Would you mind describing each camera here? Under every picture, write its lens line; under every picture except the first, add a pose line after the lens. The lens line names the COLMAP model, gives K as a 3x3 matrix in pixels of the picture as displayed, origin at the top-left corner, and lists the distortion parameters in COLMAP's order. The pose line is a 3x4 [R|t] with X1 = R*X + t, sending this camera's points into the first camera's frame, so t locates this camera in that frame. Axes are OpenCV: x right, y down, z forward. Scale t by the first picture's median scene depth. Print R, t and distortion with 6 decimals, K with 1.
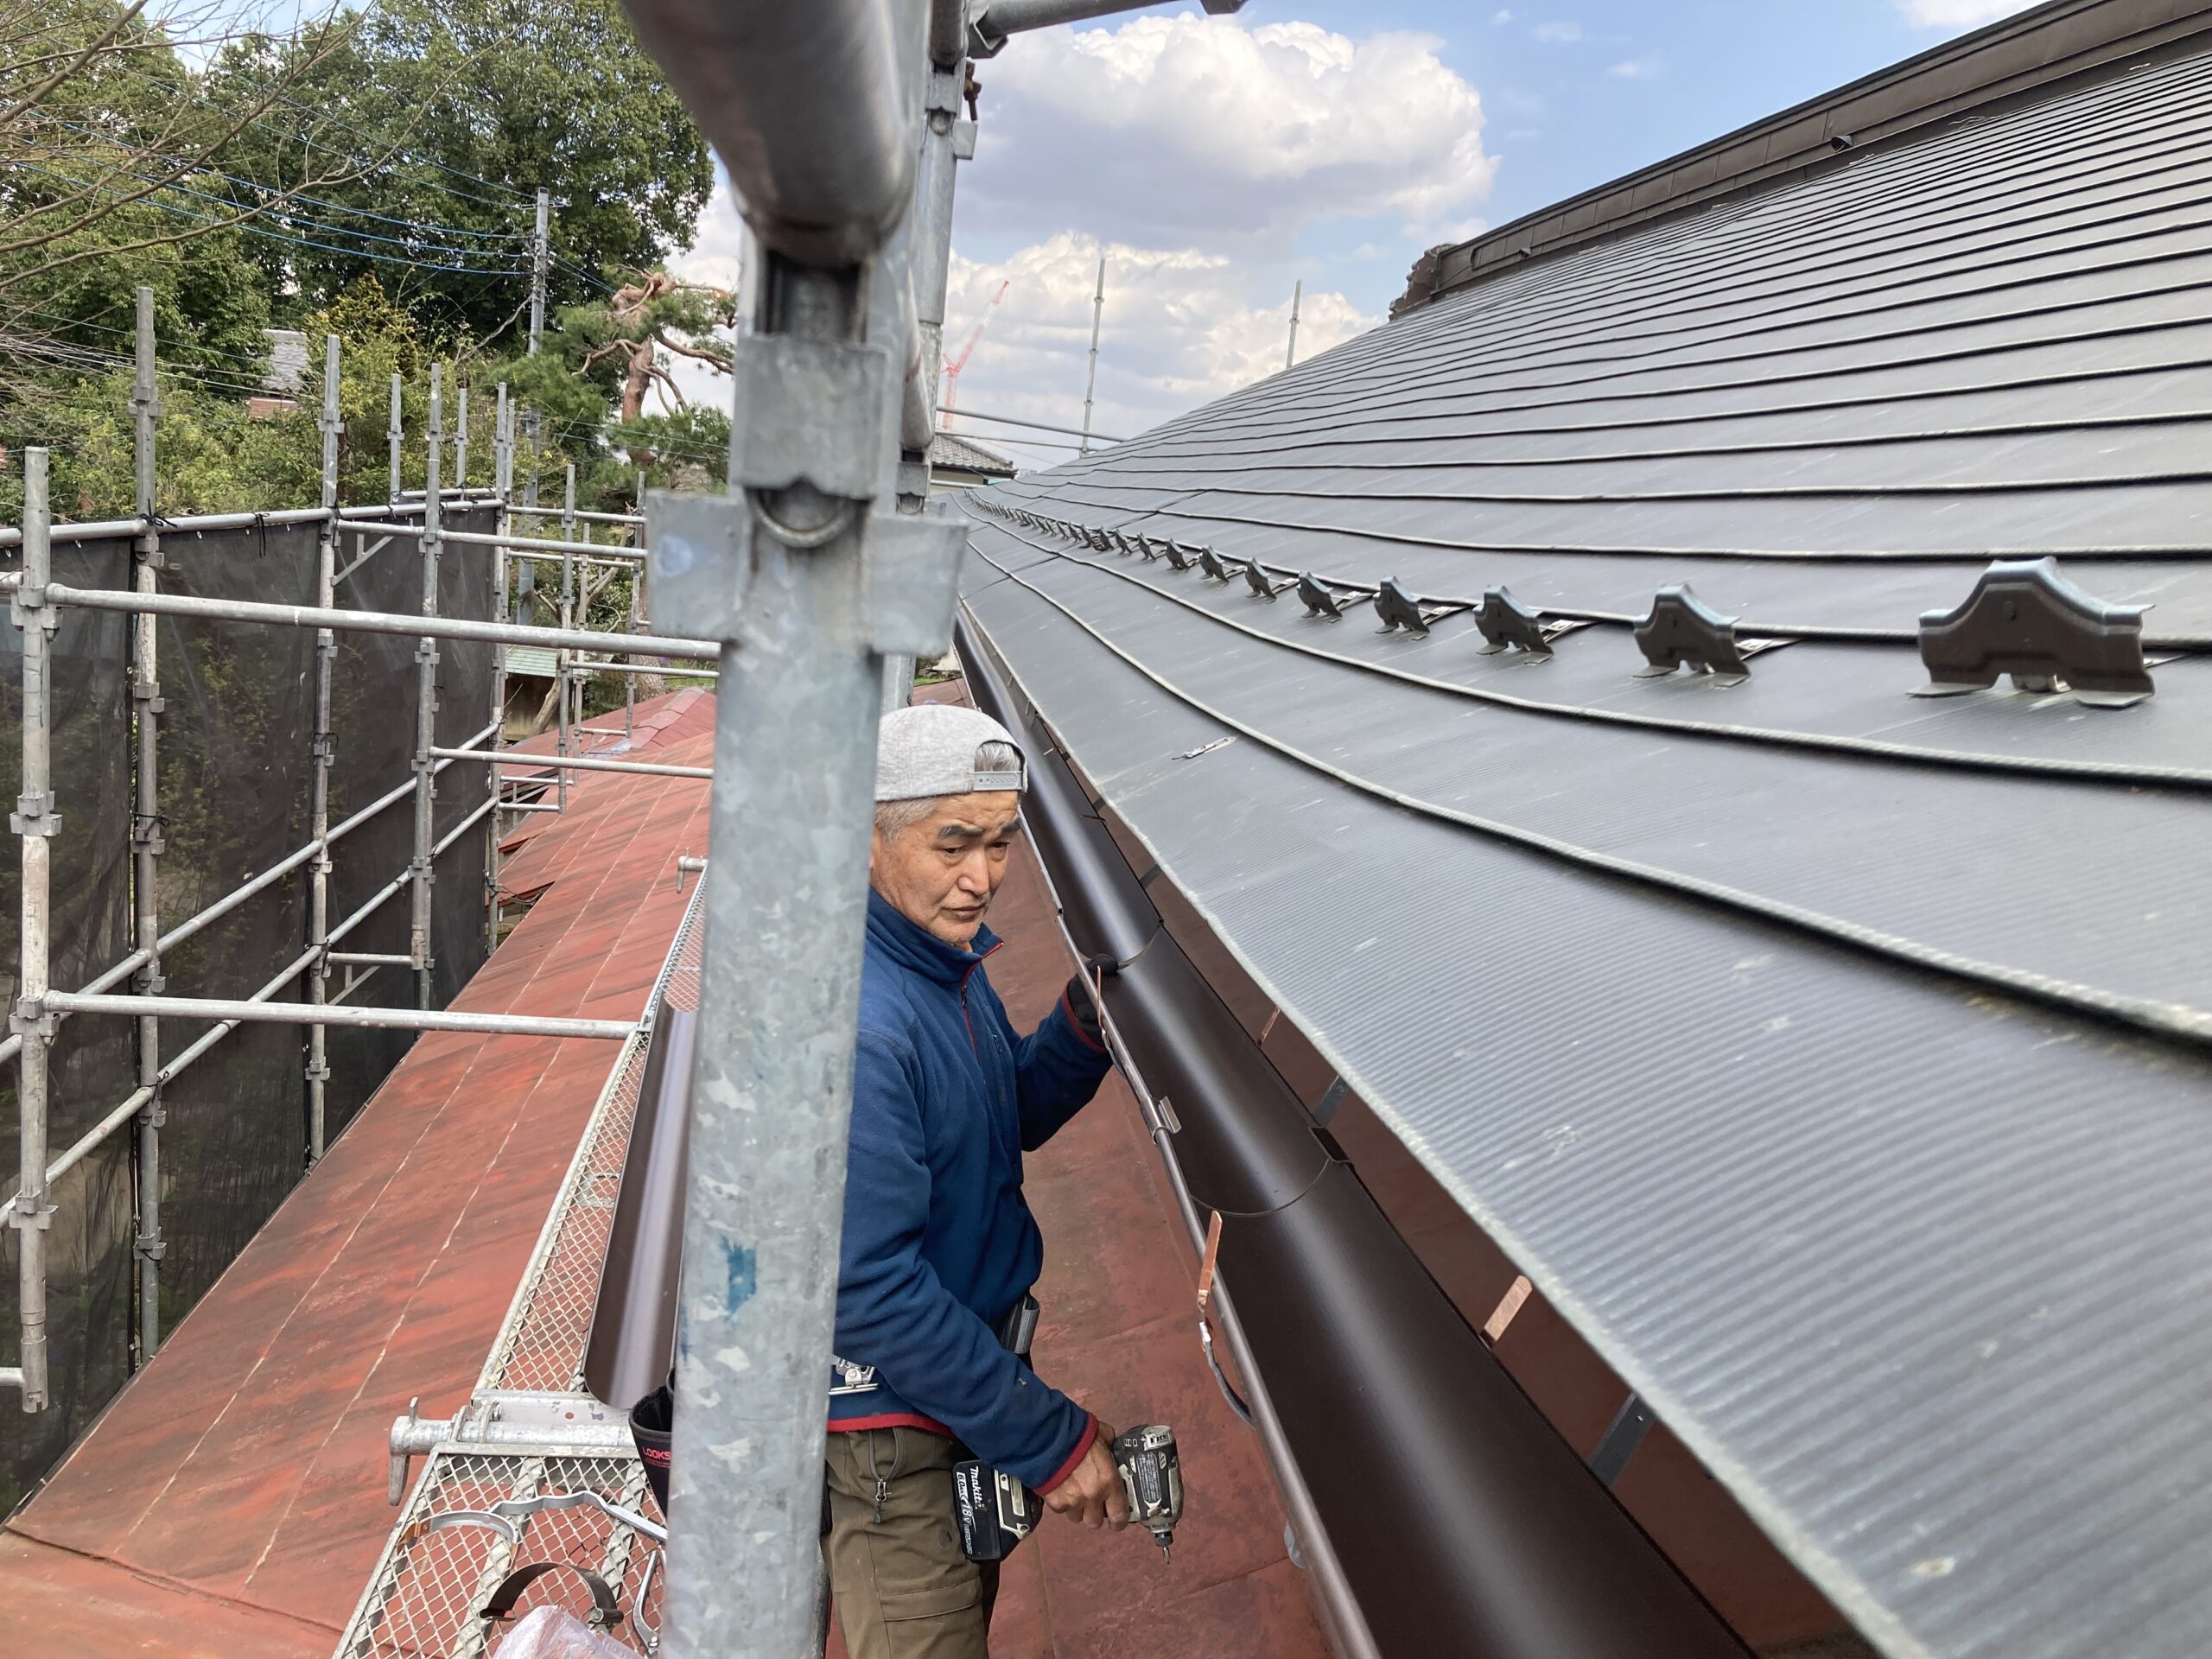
lens RADIAL K [[1811.2, 0, 1106.0], [0, 1811.2, 829.5], [0, 0, 1]] dist [-0.012569, -0.002513]
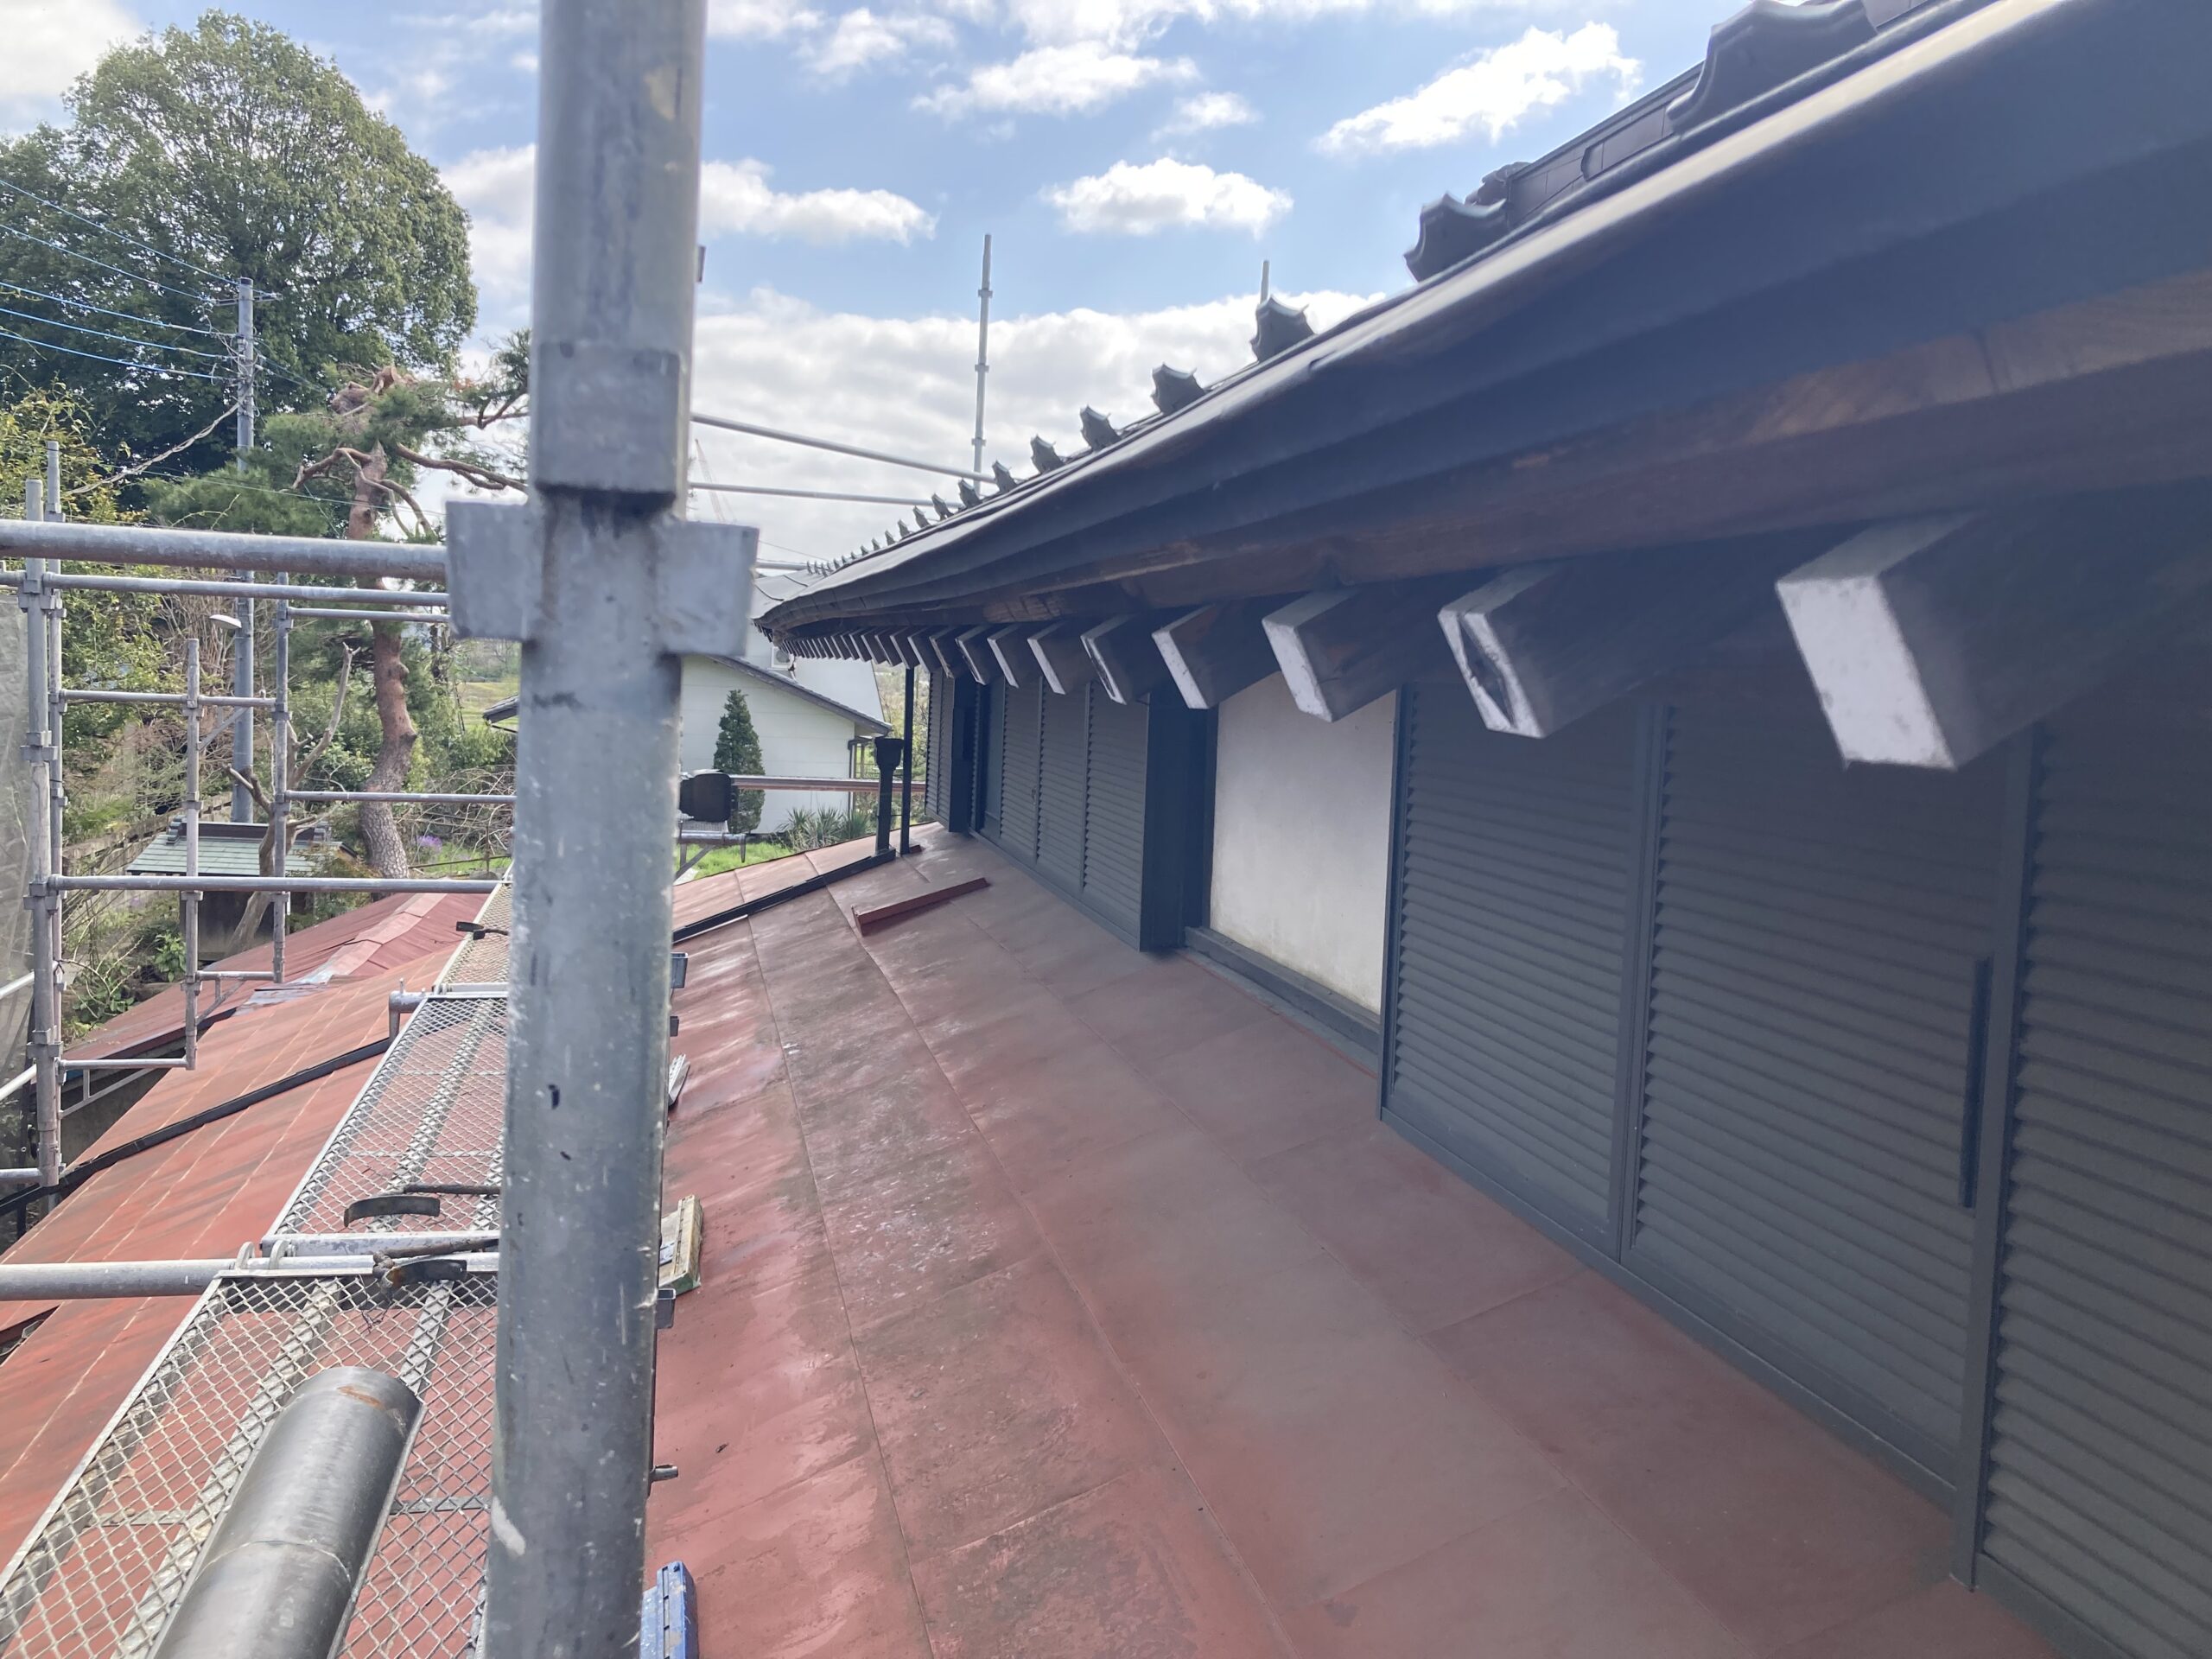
lens RADIAL K [[1811.2, 0, 1106.0], [0, 1811.2, 829.5], [0, 0, 1]] dist [-0.012569, -0.002513]
pose [[0.993224, -0.058685, 0.100312, -0.021645], [0.066604, 0.994765, -0.077508, -0.017283], [-0.095238, 0.083664, 0.991932, 0.177234]]
